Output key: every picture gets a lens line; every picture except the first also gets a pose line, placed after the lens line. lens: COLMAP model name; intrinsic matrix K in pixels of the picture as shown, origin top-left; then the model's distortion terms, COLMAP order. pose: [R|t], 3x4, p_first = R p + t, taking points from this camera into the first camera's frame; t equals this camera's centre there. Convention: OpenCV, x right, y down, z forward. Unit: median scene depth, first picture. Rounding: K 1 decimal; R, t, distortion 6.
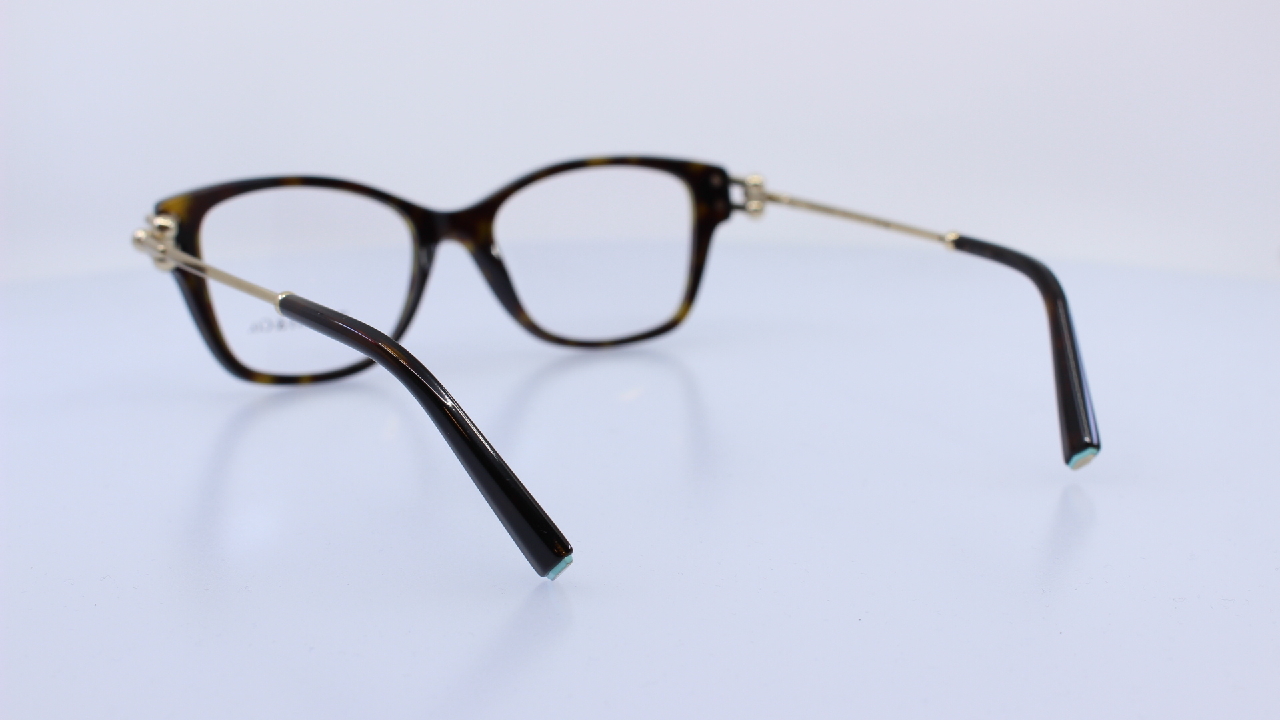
lens RADIAL K [[1645.3, 0, 640.0], [0, 1645.3, 360.0], [0, 0, 1]] dist [-0.147566, 0.024654]
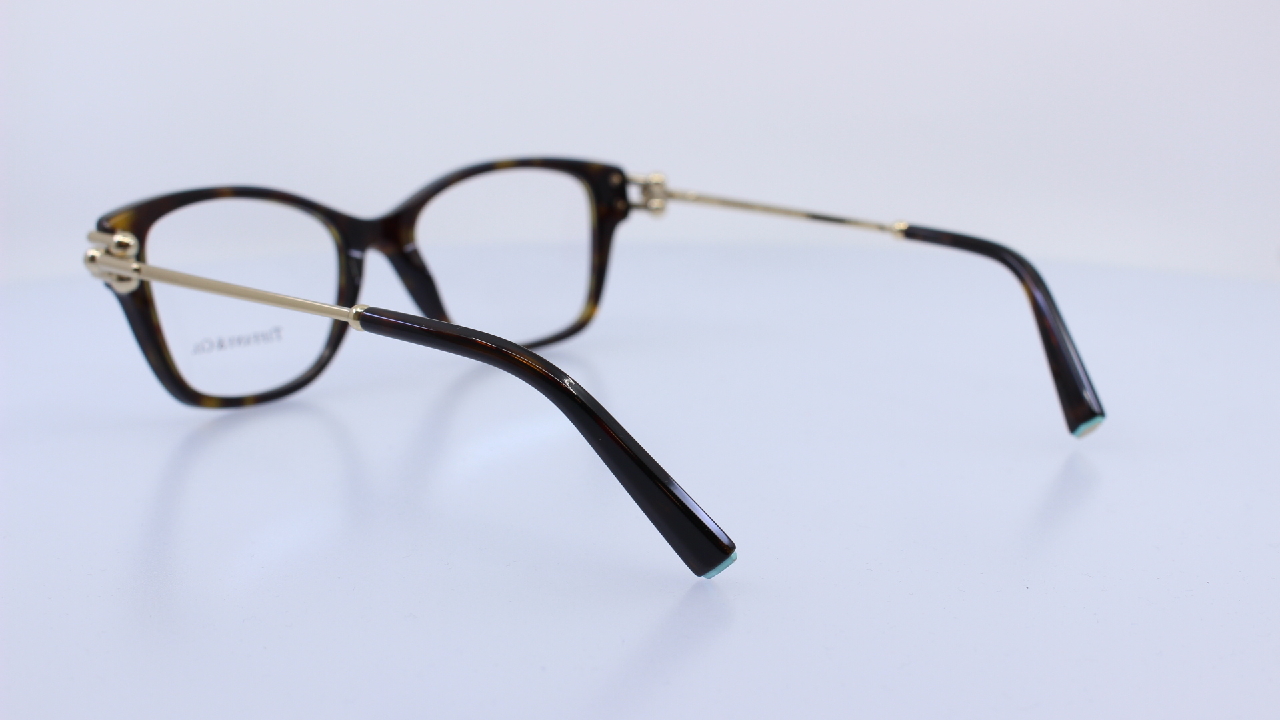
lens RADIAL K [[1645.3, 0, 640.0], [0, 1645.3, 360.0], [0, 0, 1]] dist [-0.147566, 0.024654]
pose [[0.965977, -0.053594, 0.253014, -0.211505], [0.054247, 0.998518, 0.004400, -0.003373], [-0.252875, 0.009474, 0.967453, 0.027504]]
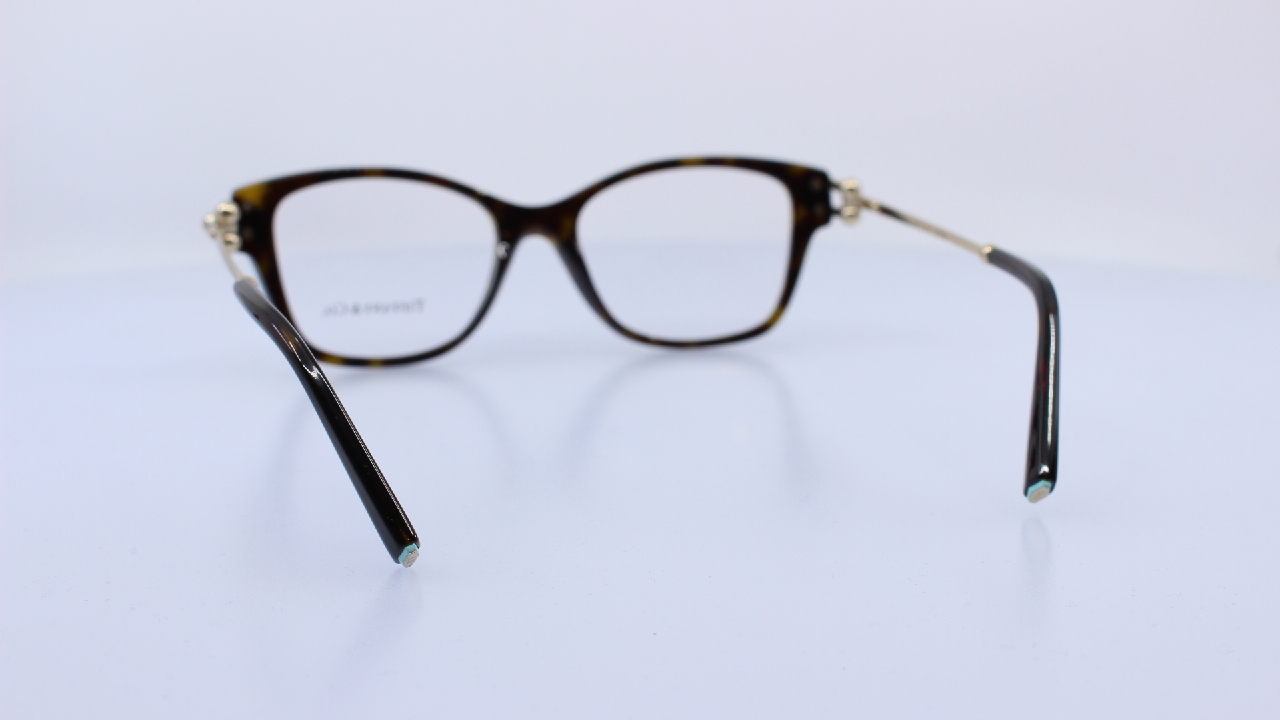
lens RADIAL K [[1645.3, 0, 640.0], [0, 1645.3, 360.0], [0, 0, 1]] dist [-0.147566, 0.024654]
pose [[0.964872, 0.054514, -0.257001, 0.215816], [-0.054056, 0.998499, 0.008856, -0.007710], [0.257098, 0.005348, 0.966370, 0.027243]]
